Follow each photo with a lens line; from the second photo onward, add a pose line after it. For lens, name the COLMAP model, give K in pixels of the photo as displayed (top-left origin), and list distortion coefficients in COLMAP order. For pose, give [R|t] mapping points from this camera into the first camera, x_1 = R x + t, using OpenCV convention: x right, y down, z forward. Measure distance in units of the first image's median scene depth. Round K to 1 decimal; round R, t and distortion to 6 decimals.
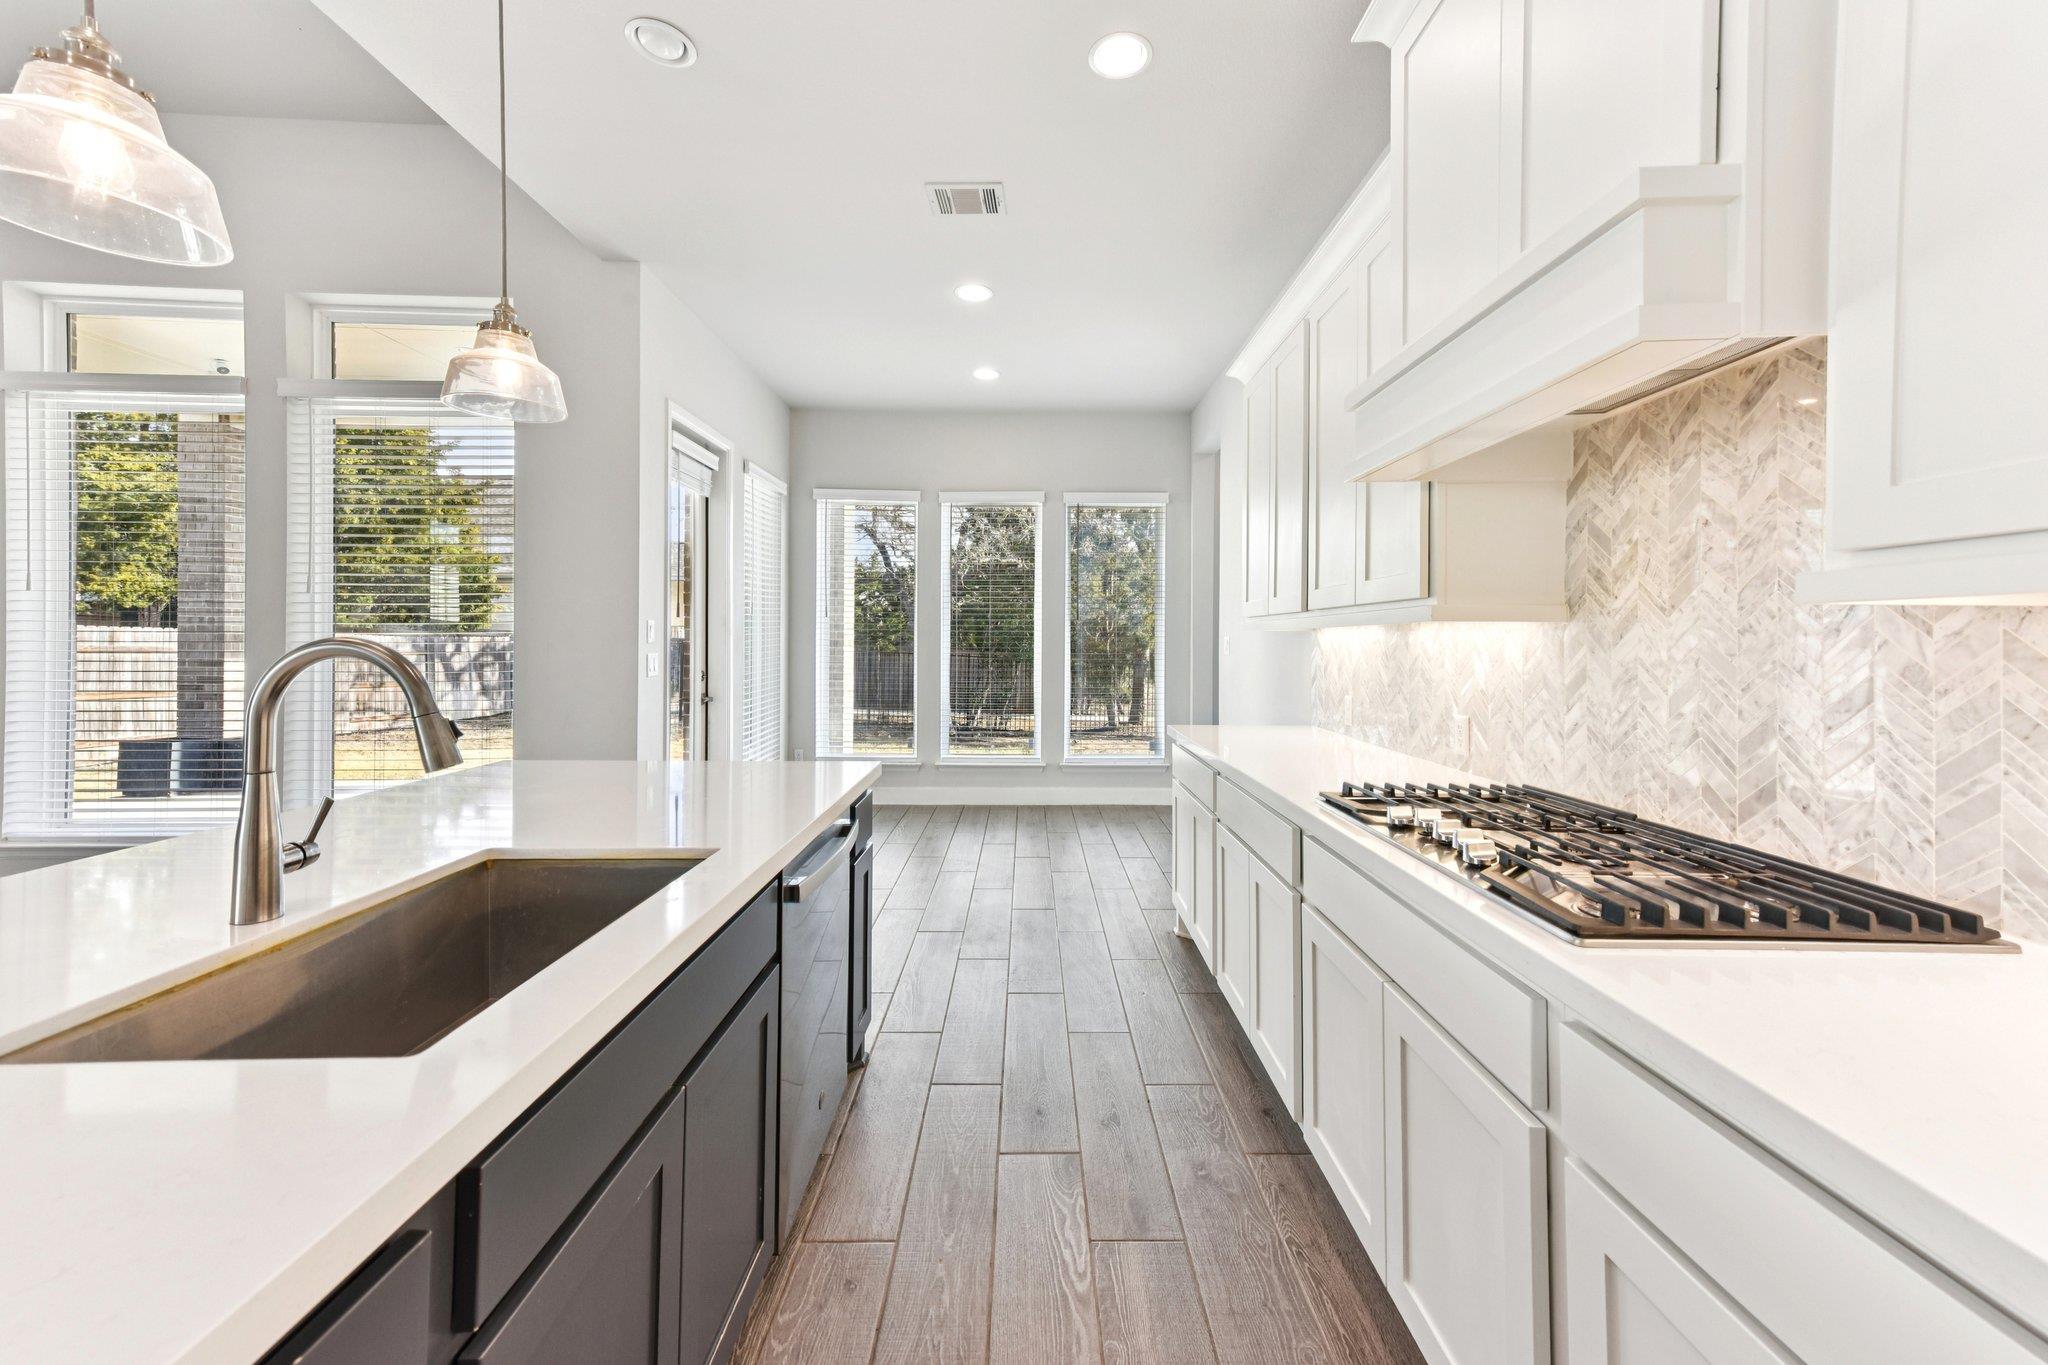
lens RADIAL K [[810.2, 0, 1029.1], [0, 810.2, 636.5], [0, 0, 1]] dist [-0.000002, -0.000003]
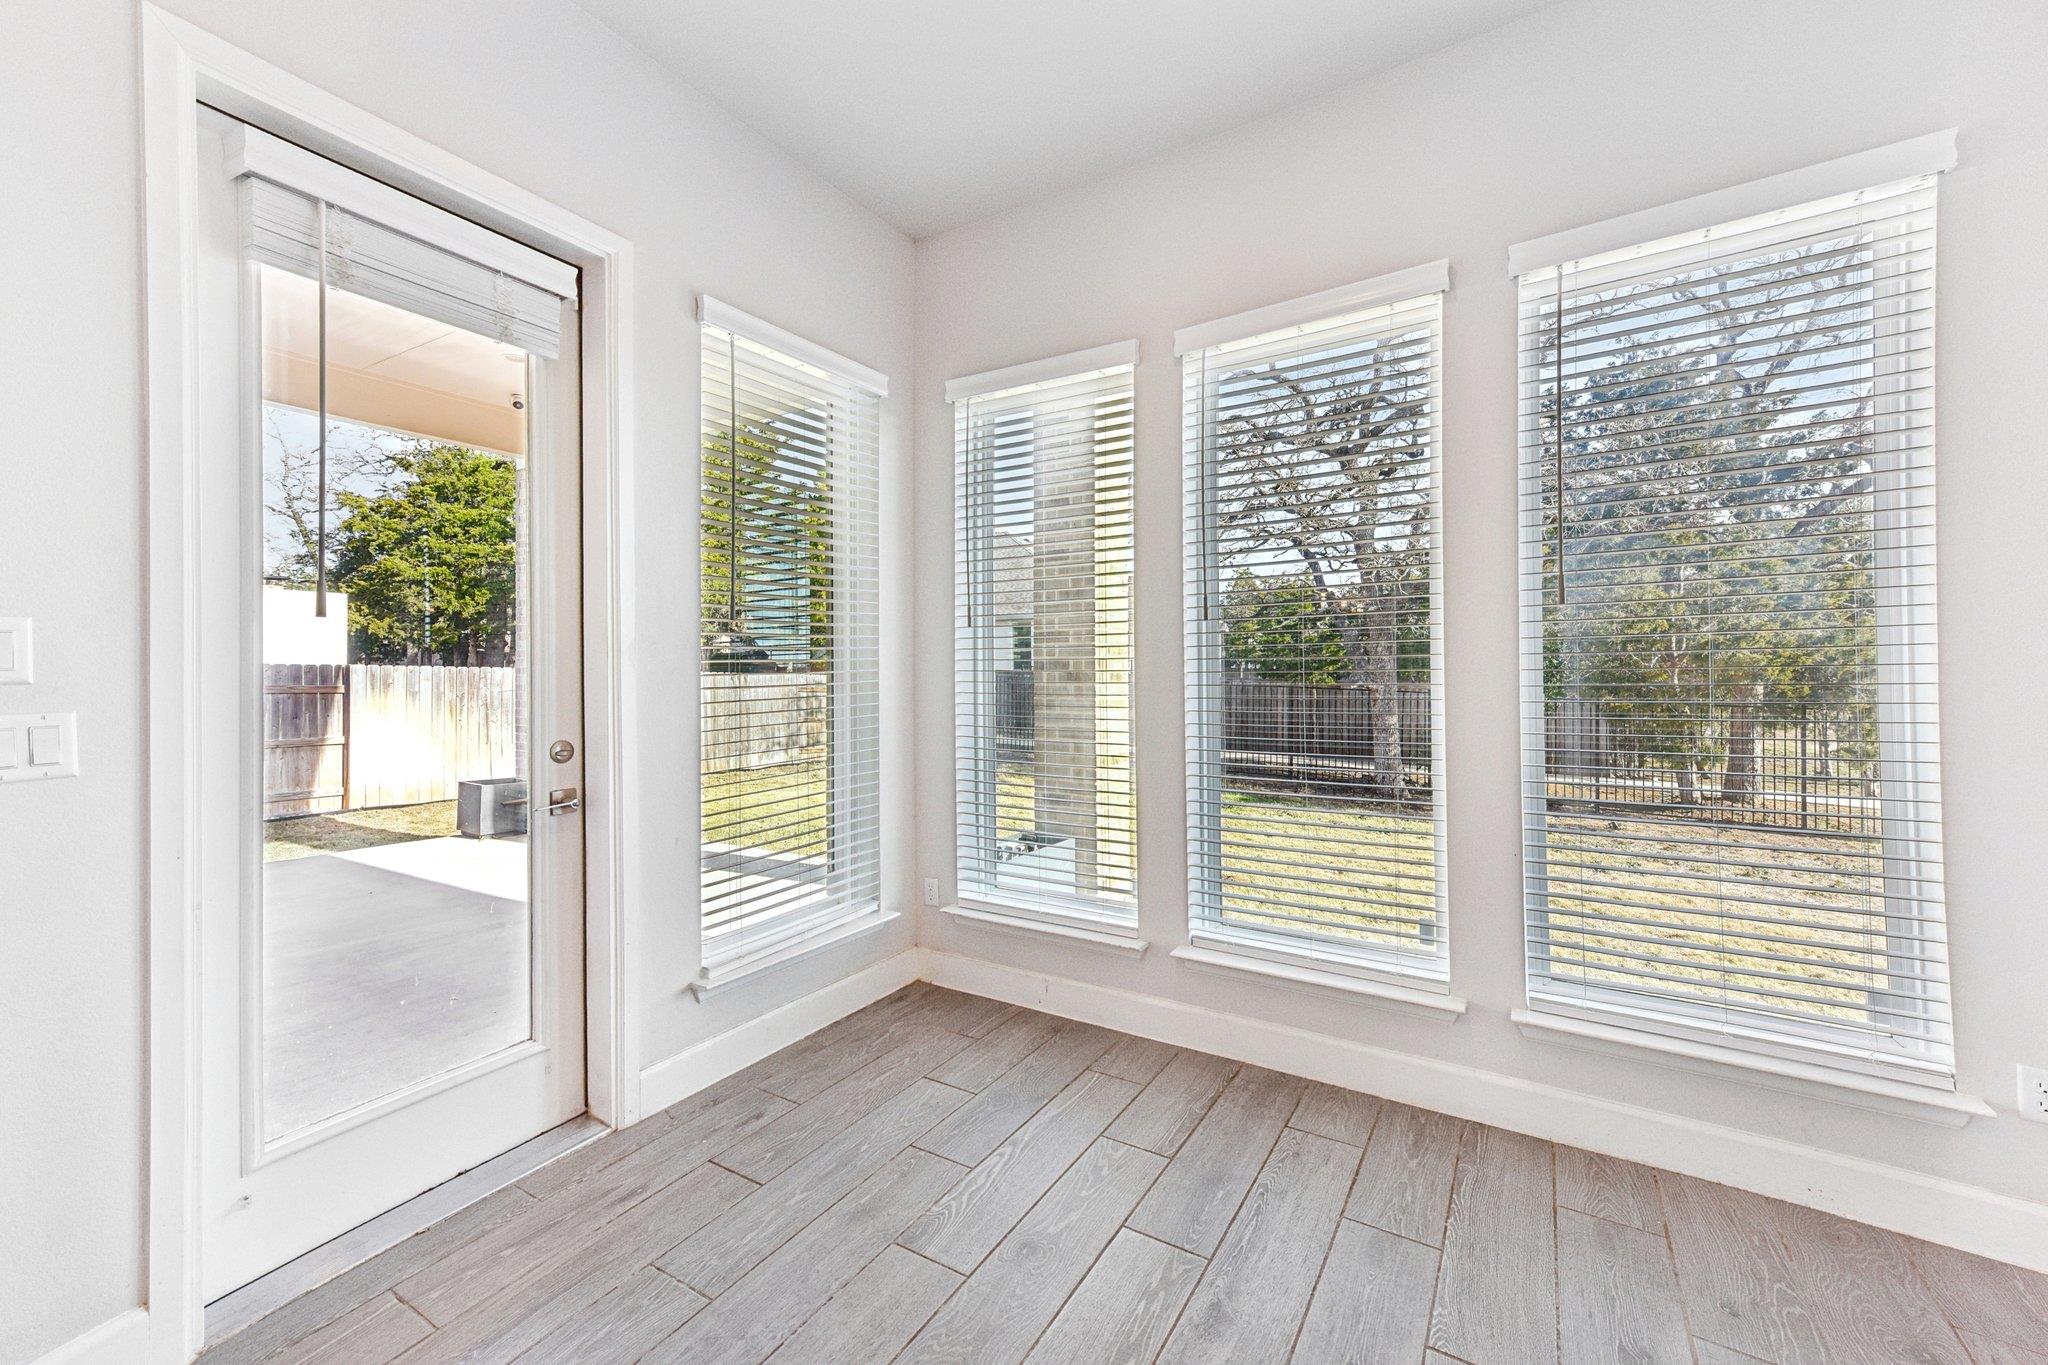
lens RADIAL K [[810.9, 0, 1031.7], [0, 810.9, 668.2], [0, 0, 1]] dist [0.045641, -0.000019]
pose [[0.846391, -0.018222, -0.532250, 0.049063], [0.015534, 0.999834, -0.009528, 0.006349], [0.532336, -0.000204, 0.846533, 0.495296]]
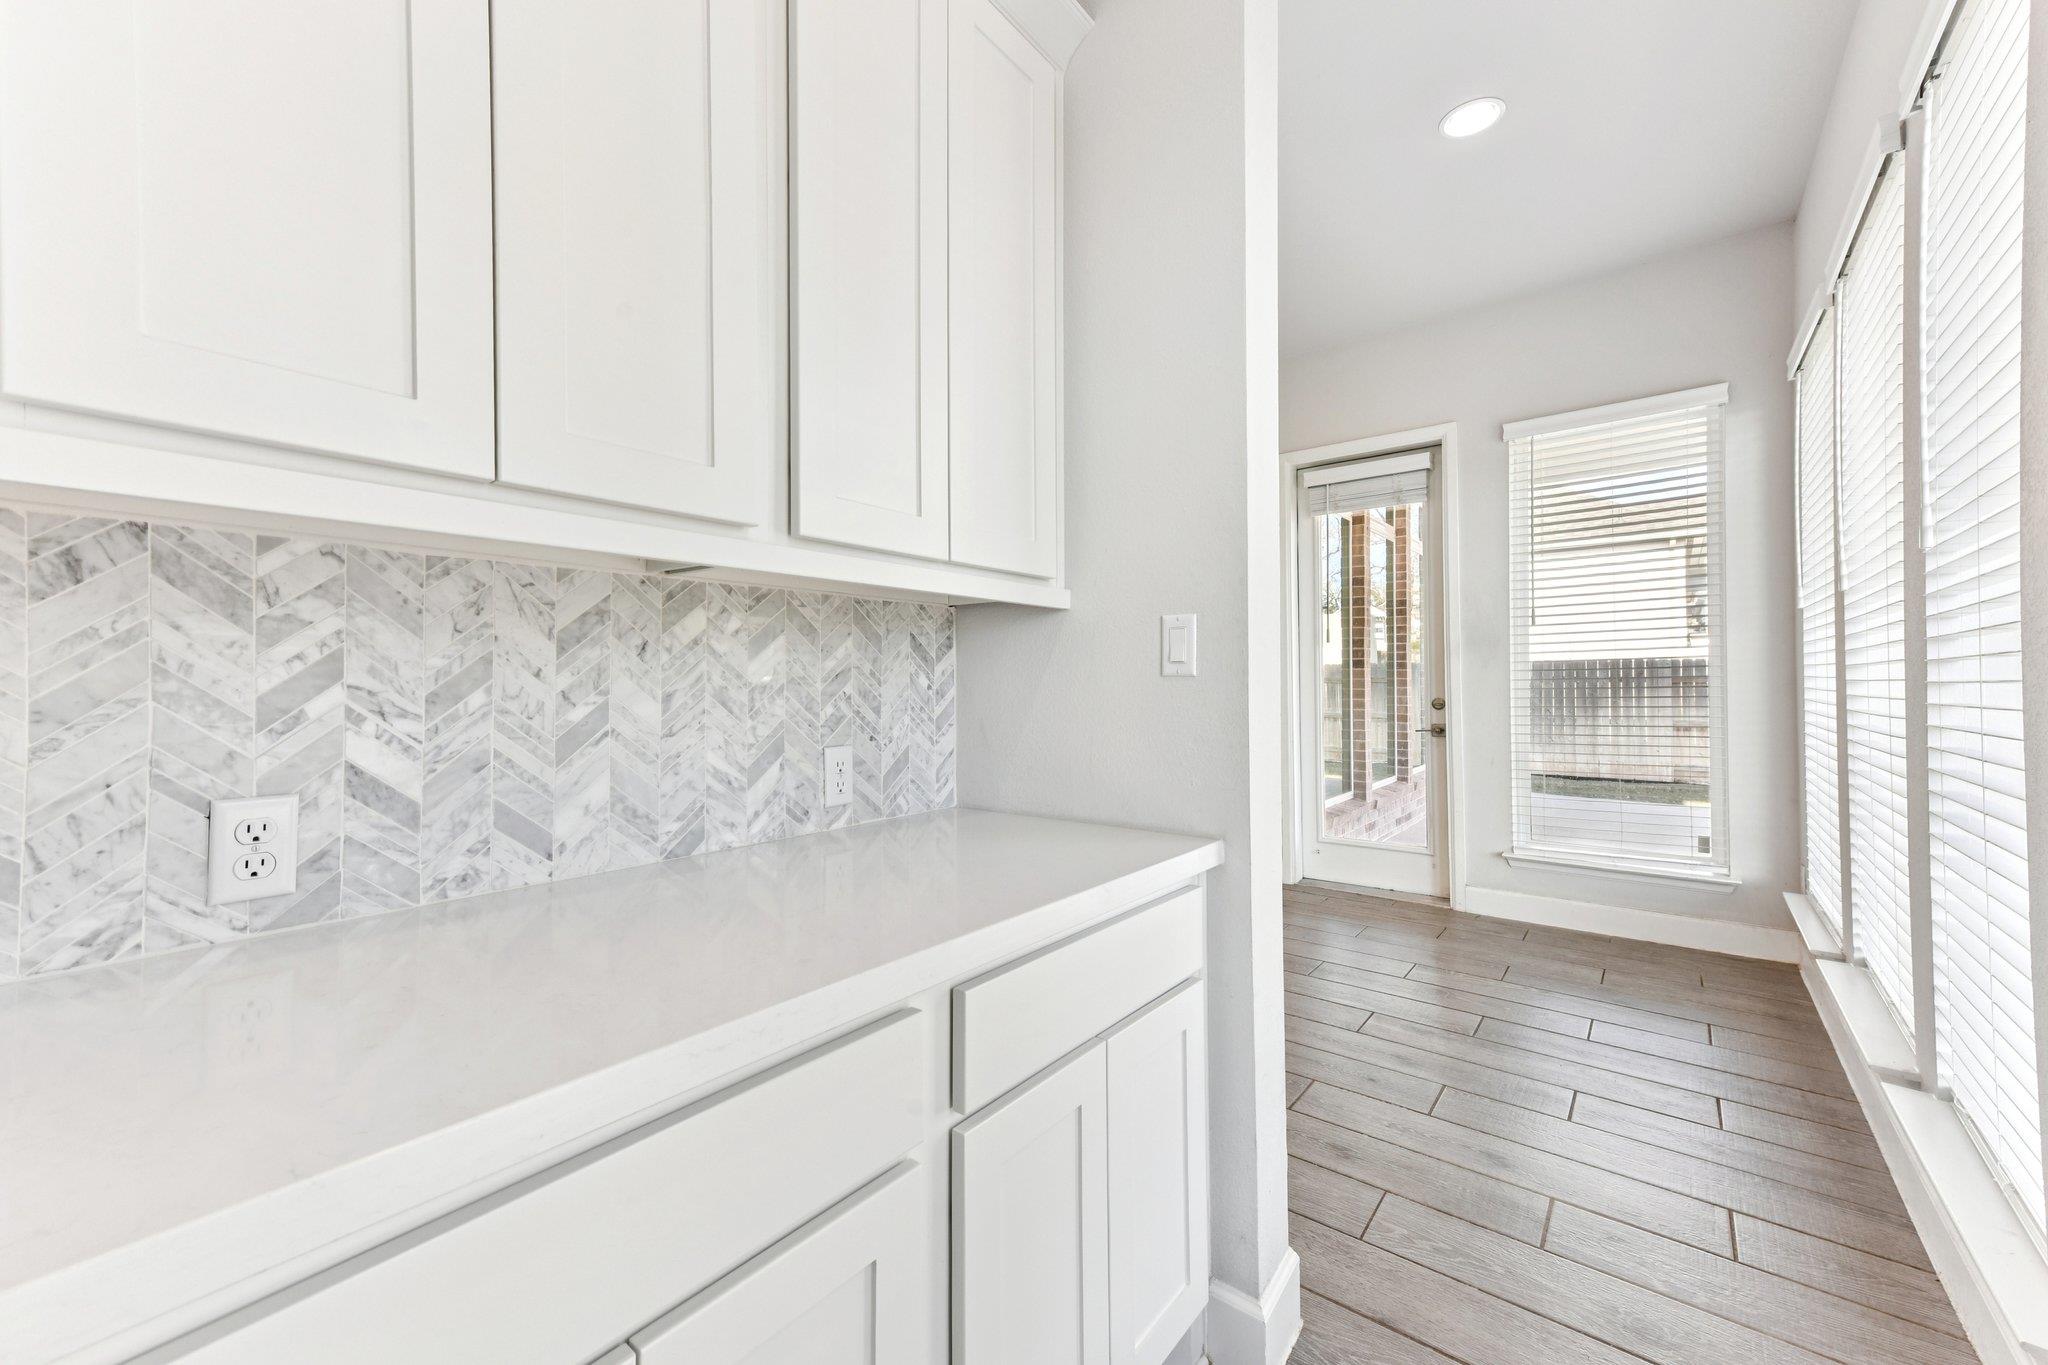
lens RADIAL K [[797.7, 0, 1024.0], [0, 797.7, 682.5], [0, 0, 1]] dist [0.000028, -0.000002]
pose [[-0.634830, -0.011871, -0.772561, 0.354772], [0.000092, 0.999881, -0.015439, 0.025648], [0.772652, -0.009873, -0.634753, 0.793460]]
